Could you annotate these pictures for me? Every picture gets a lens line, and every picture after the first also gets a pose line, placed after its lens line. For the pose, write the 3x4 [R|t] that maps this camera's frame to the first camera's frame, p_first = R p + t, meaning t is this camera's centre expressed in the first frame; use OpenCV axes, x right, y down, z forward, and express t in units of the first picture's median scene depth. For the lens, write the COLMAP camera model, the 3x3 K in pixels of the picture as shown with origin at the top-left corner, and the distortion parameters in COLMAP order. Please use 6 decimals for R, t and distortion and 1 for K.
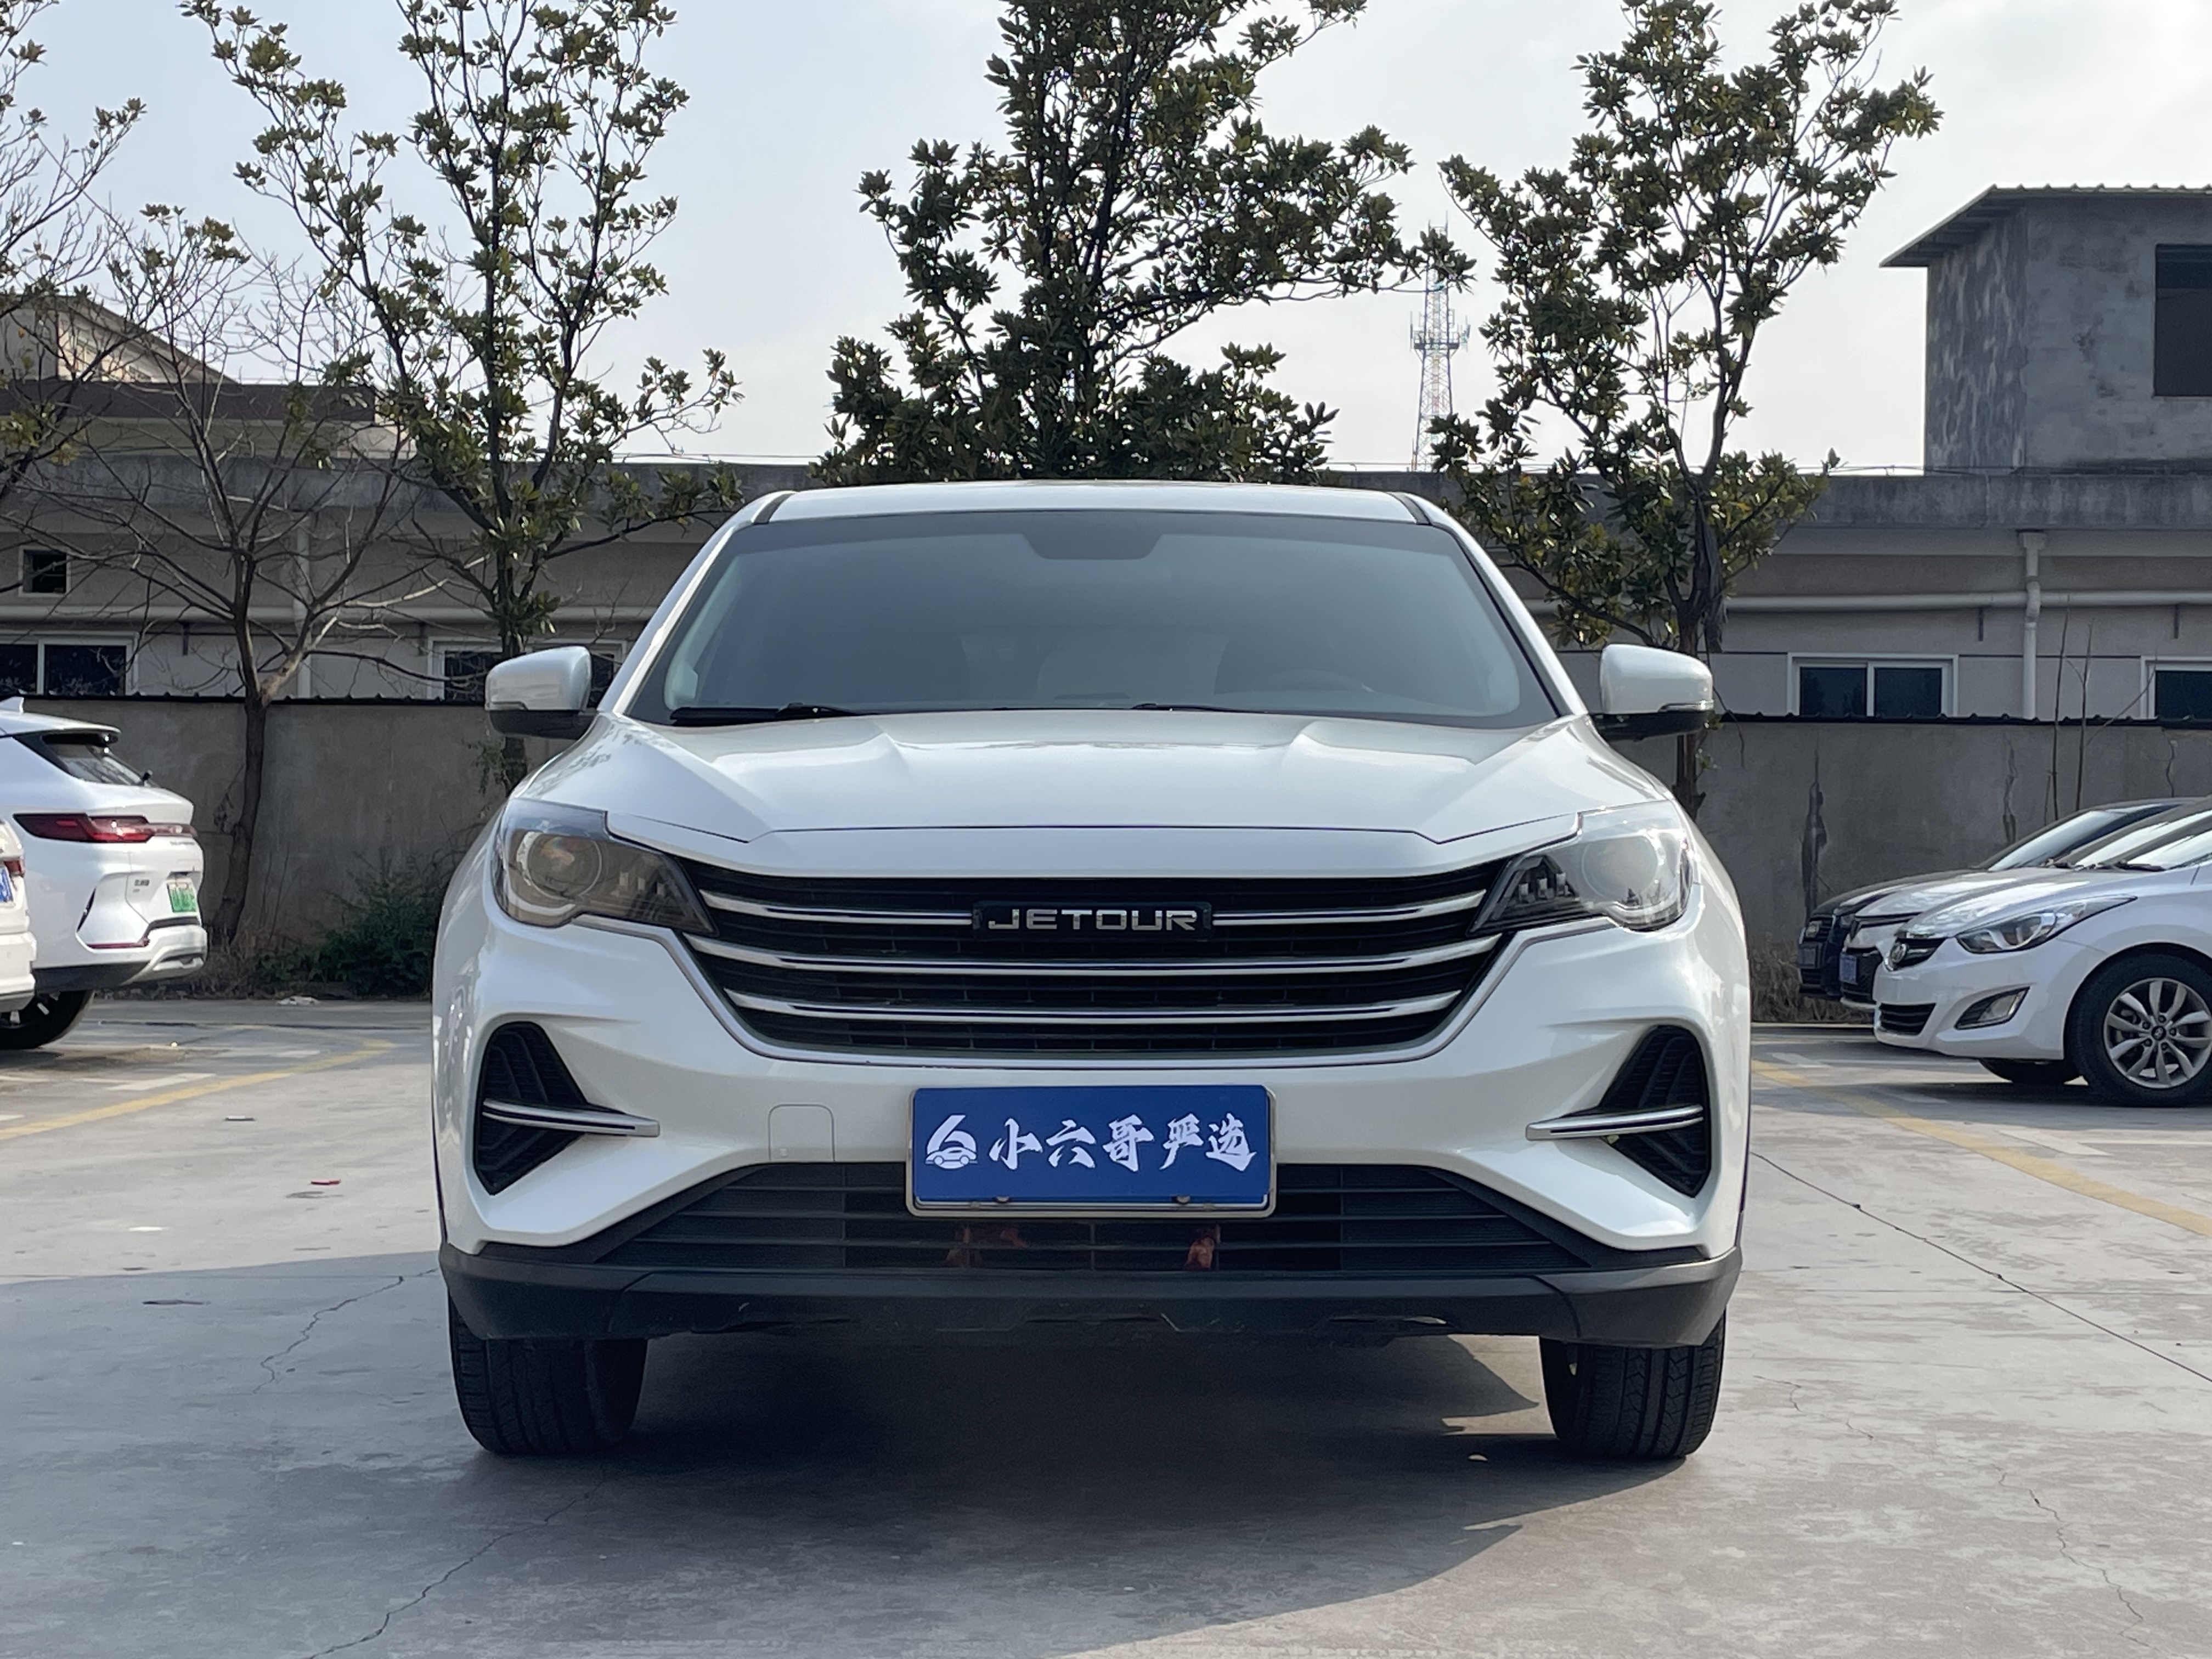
lens RADIAL K [[3426.9, 0, 1099.8], [0, 3426.9, 843.6], [0, 0, 1]] dist [0.096638, 0.000000]
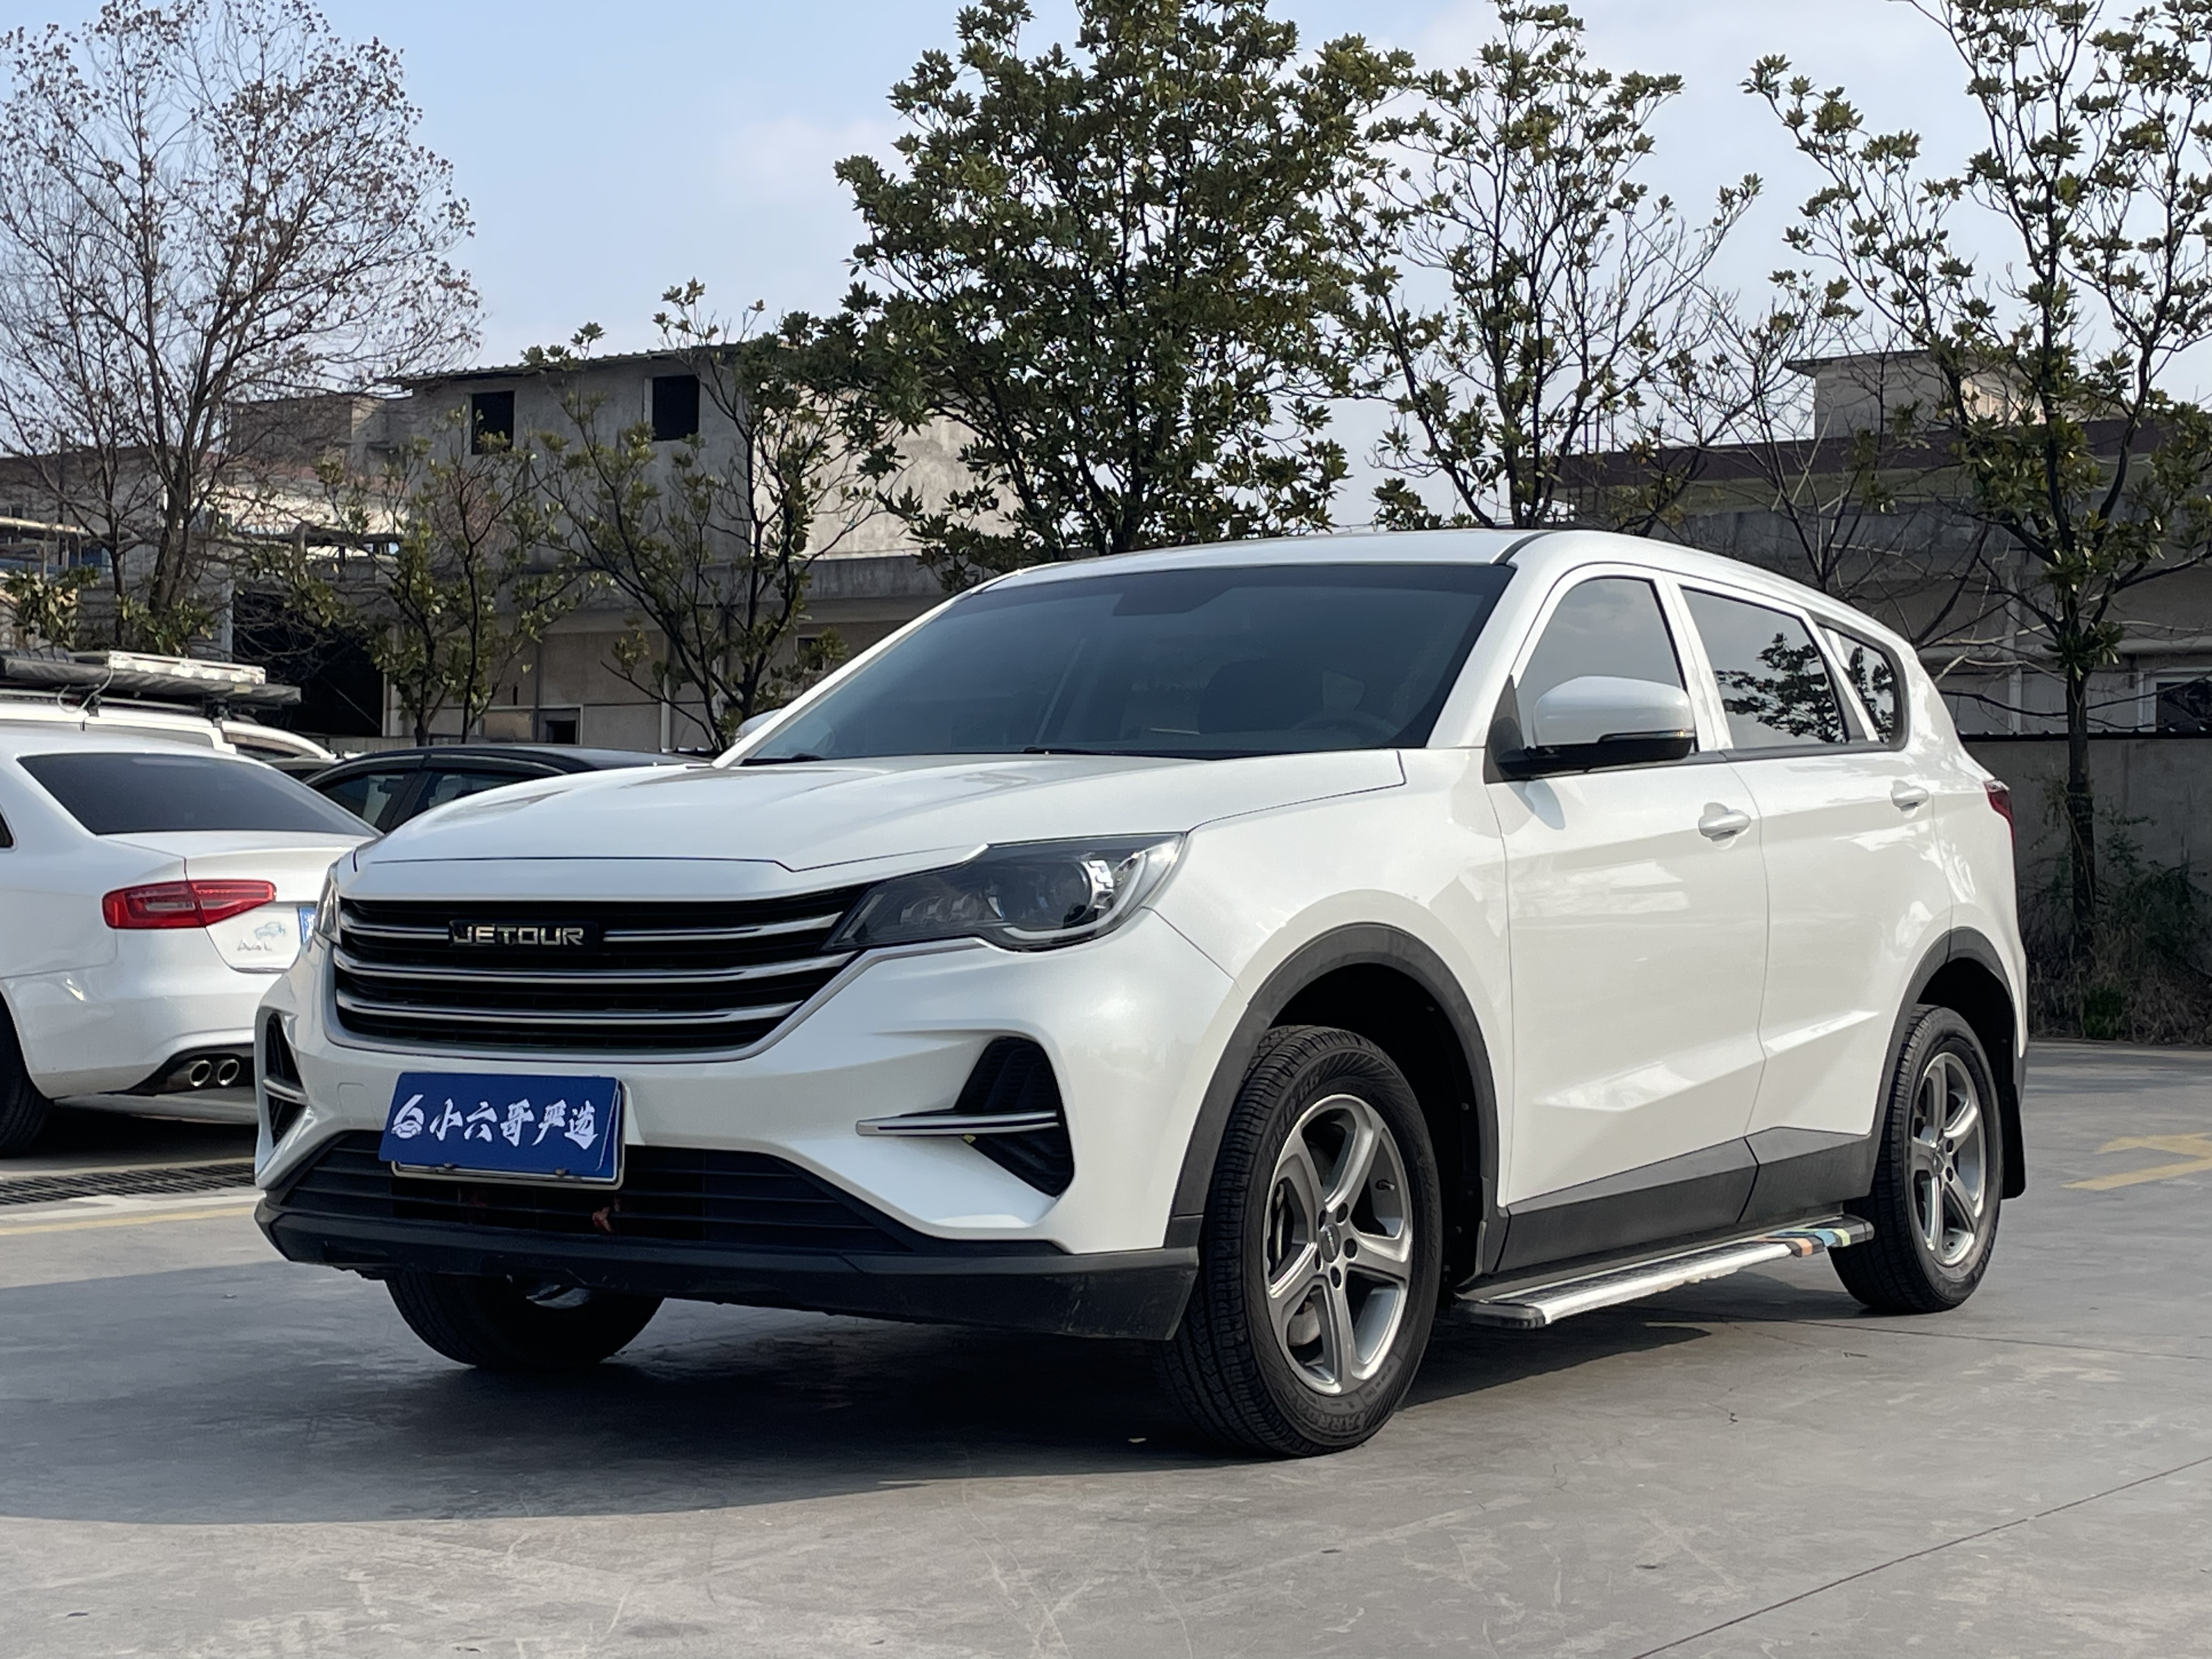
lens RADIAL K [[3426.9, 0, 1113.9], [0, 3426.9, 827.1], [0, 0, 1]] dist [0.096638, 0.000000]
pose [[0.835706, -0.008976, -0.549104, 0.149686], [0.000523, 0.999879, -0.015548, 0.000518], [0.549177, 0.012706, 0.835609, 0.019323]]
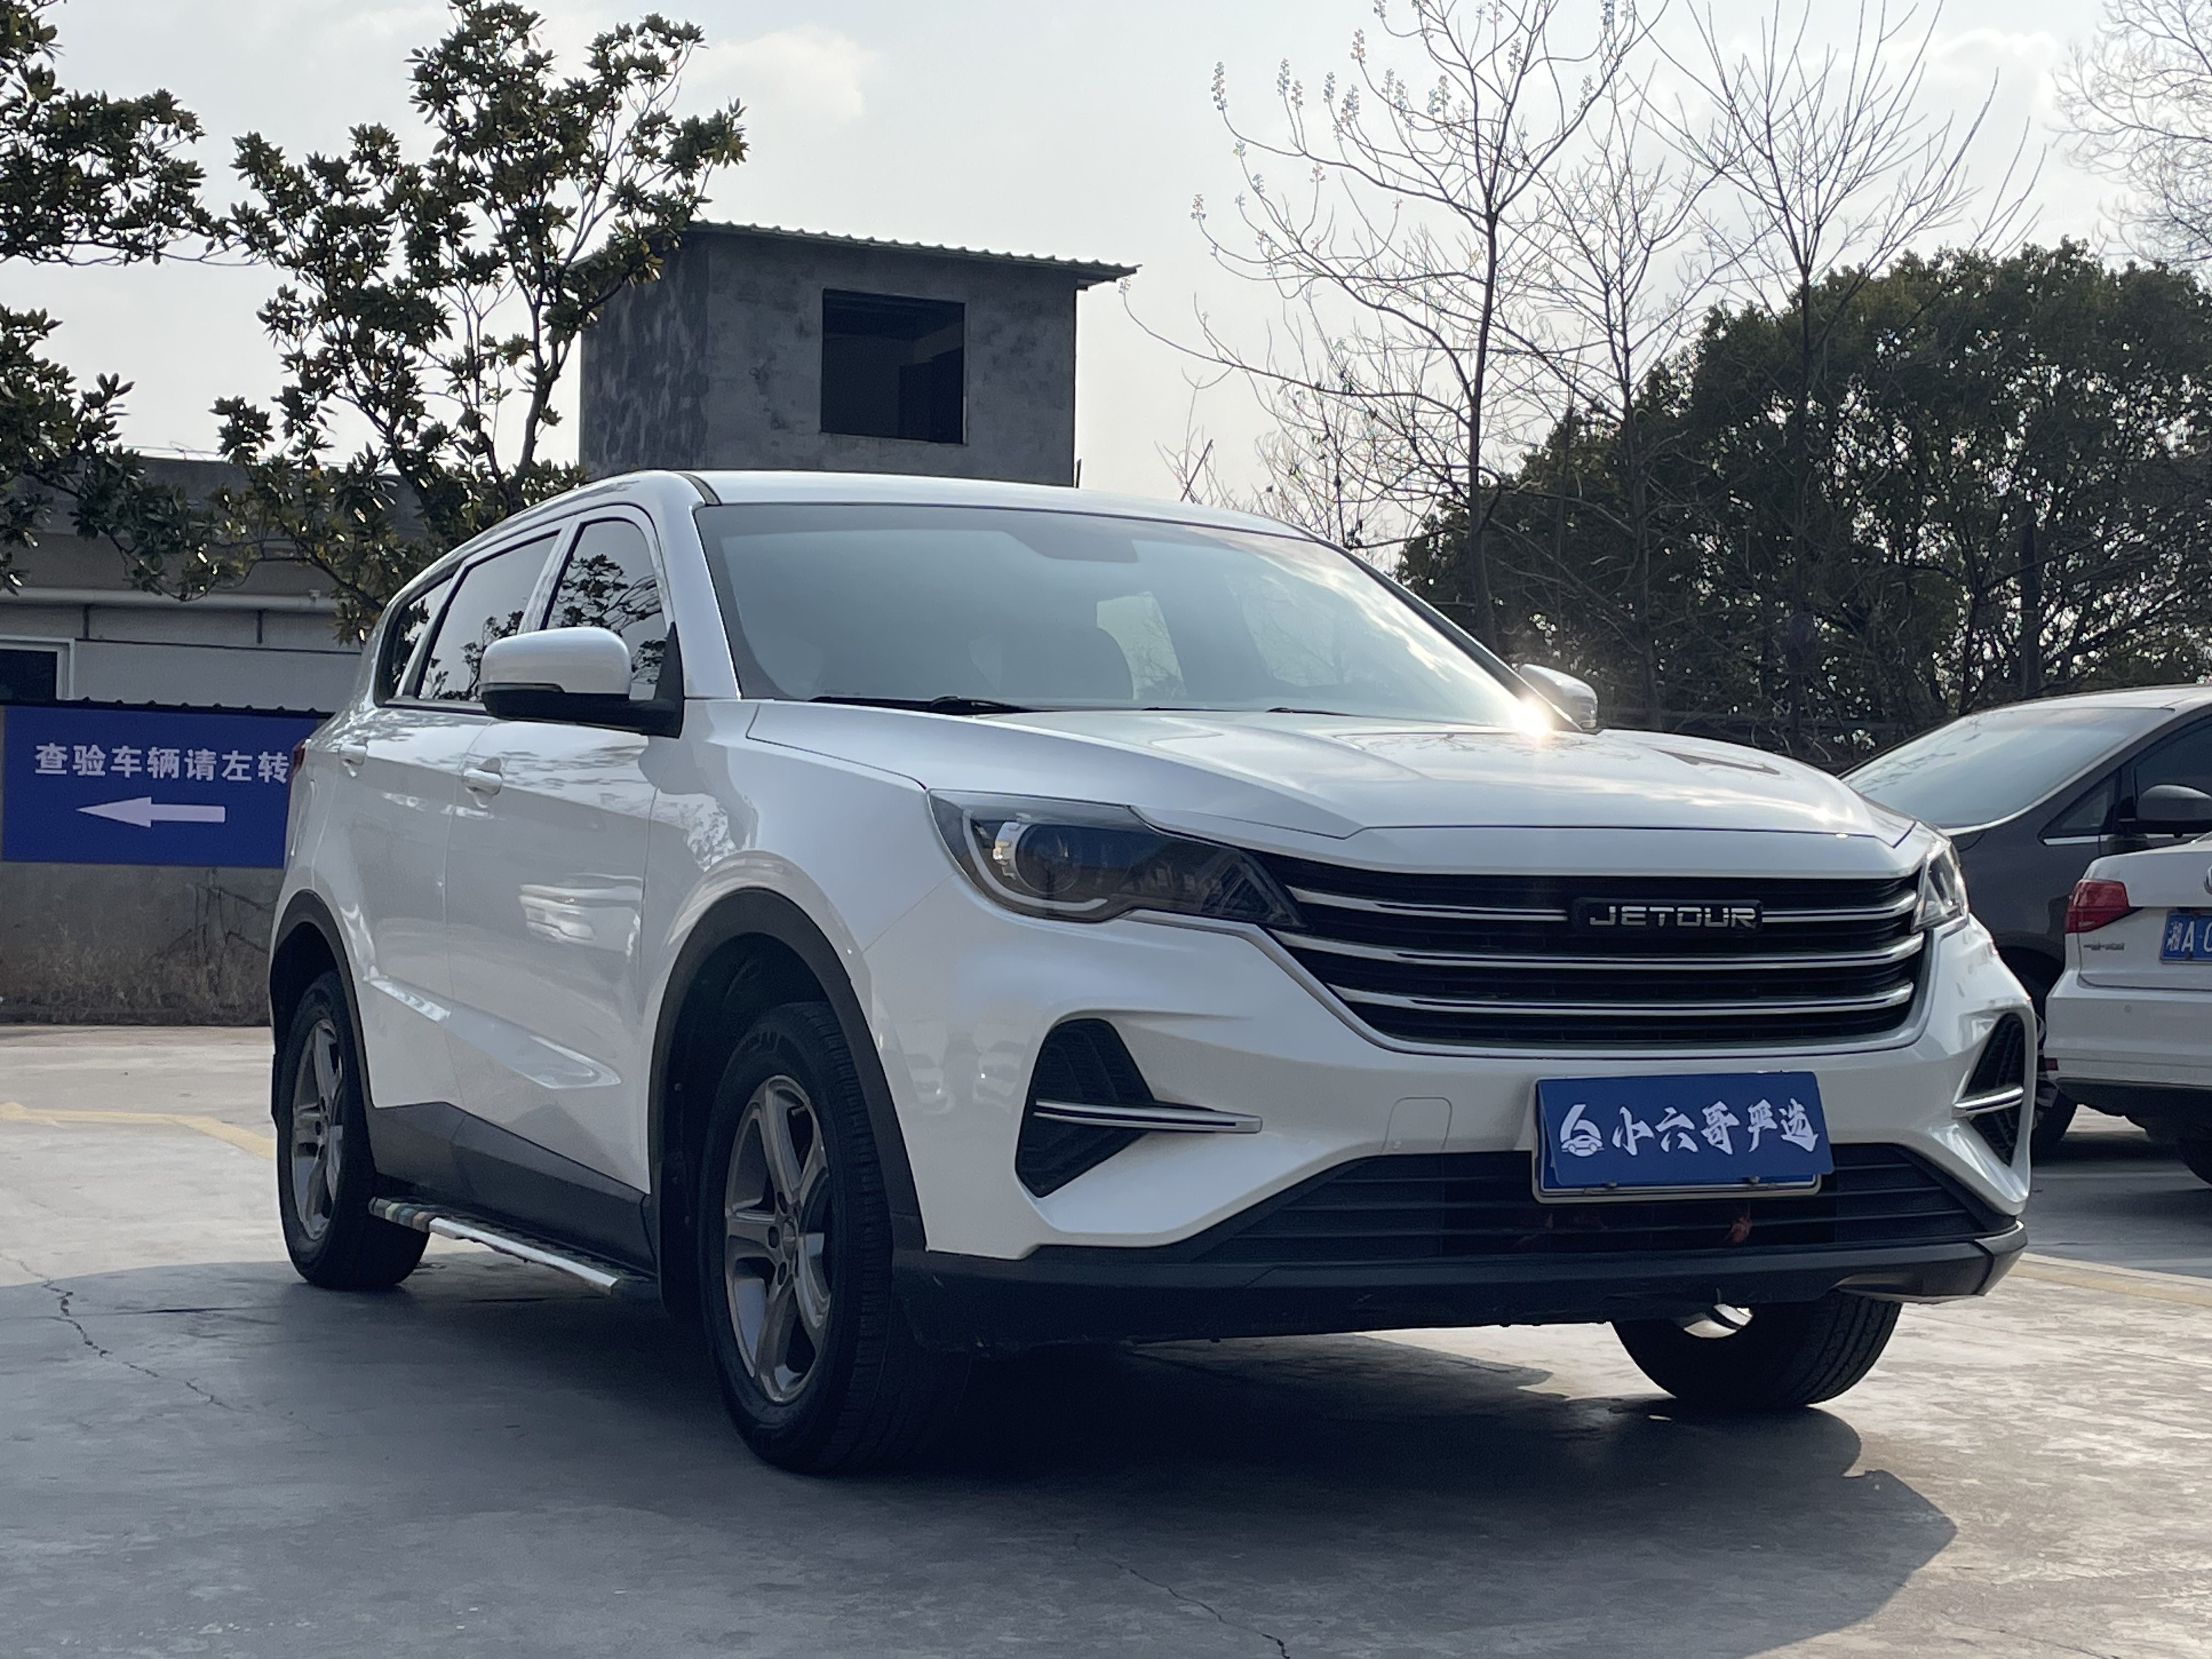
lens RADIAL K [[3426.9, 0, 1120.1], [0, 3426.9, 849.1], [0, 0, 1]] dist [0.096638, 0.000000]
pose [[0.895190, 0.013329, 0.445485, -0.111862], [-0.013190, 0.999907, -0.003411, 0.001327], [-0.445489, -0.002822, 0.895283, 0.023759]]
